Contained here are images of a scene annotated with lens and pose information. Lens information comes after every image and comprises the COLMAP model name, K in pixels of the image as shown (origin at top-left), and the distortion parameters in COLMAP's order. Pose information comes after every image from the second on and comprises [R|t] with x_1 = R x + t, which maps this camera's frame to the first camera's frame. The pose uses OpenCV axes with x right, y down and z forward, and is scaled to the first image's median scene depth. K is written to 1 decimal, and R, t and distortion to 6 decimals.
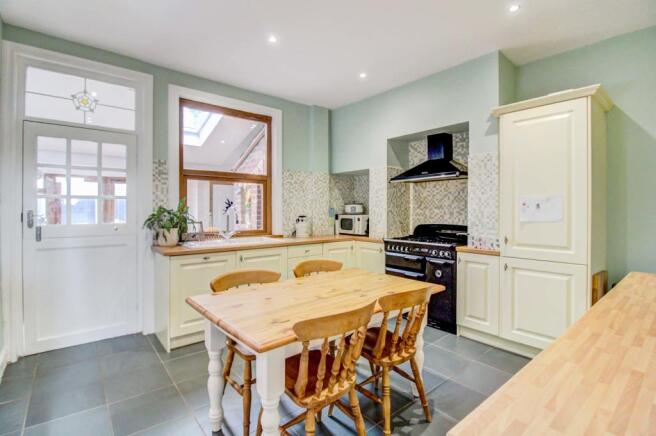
lens RADIAL K [[309.5, 0, 328.3], [0, 309.5, 212.3], [0, 0, 1]] dist [-0.010146, -0.001204]
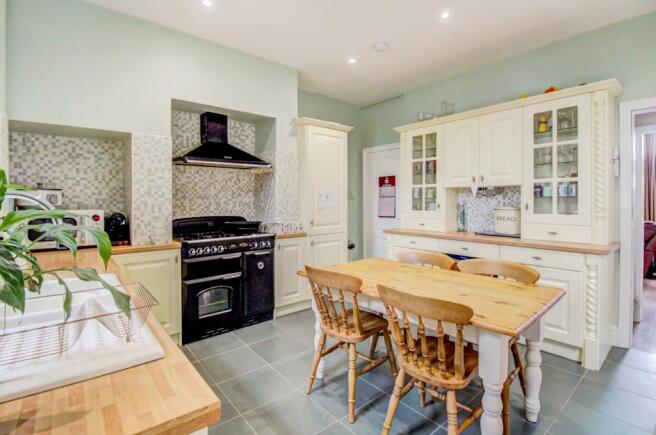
lens RADIAL K [[309.5, 0, 335.2], [0, 309.5, 204.5], [0, 0, 1]] dist [-0.010146, -0.001204]
pose [[-0.013358, -0.015641, 0.999788, -0.609534], [0.011223, 0.999812, 0.015792, -0.005792], [-0.999848, 0.011432, -0.013180, 0.769051]]
